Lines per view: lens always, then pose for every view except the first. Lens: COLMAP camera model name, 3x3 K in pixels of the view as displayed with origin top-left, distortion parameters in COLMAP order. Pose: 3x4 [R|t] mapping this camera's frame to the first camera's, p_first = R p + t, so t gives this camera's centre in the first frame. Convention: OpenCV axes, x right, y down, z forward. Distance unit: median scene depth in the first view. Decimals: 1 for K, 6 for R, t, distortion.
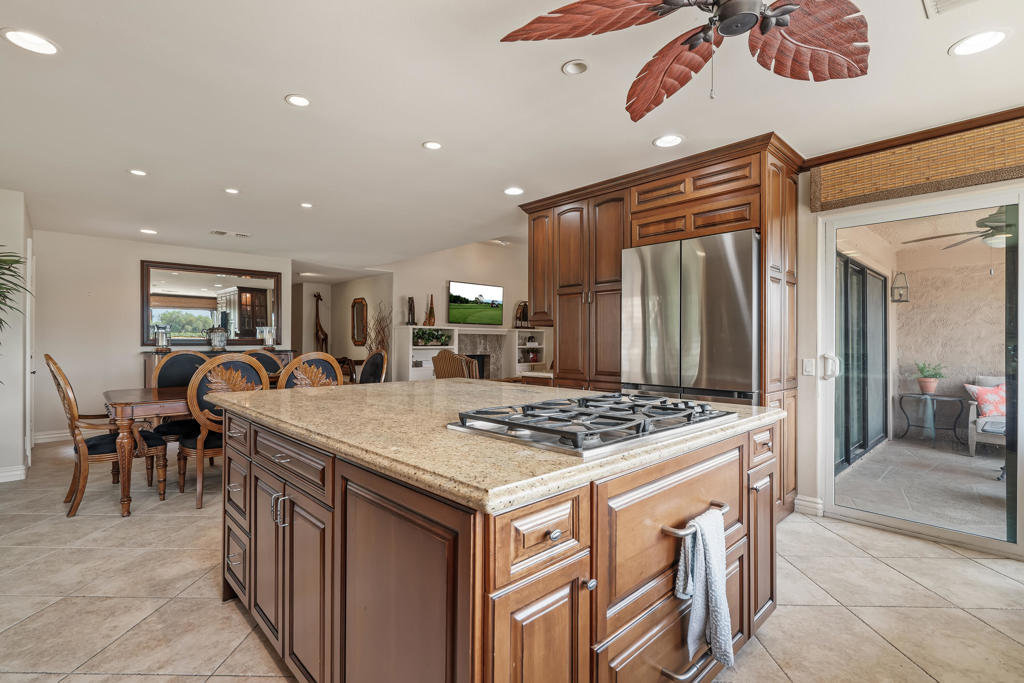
lens RADIAL K [[473.4, 0, 513.2], [0, 473.4, 341.7], [0, 0, 1]] dist [-0.000938, -0.000033]
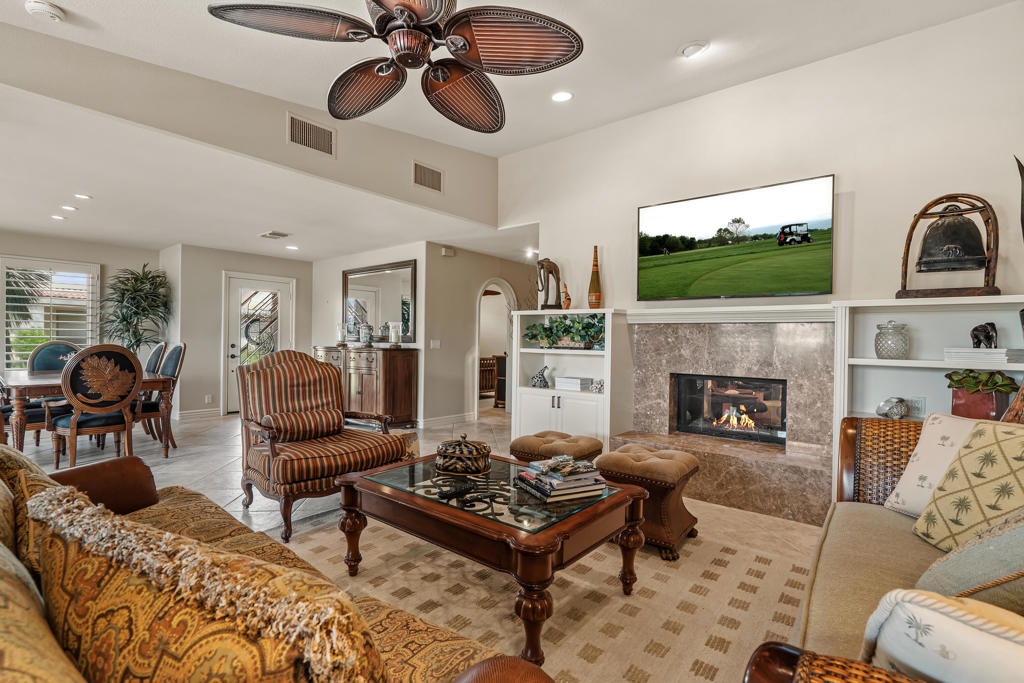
lens RADIAL K [[473.4, 0, 513.6], [0, 473.4, 340.3], [0, 0, 1]] dist [-0.000938, -0.000033]
pose [[0.147709, 0.007478, -0.989003, 0.298313], [-0.002335, 0.999971, 0.007212, -0.001921], [0.989028, 0.001244, 0.147723, 0.785832]]
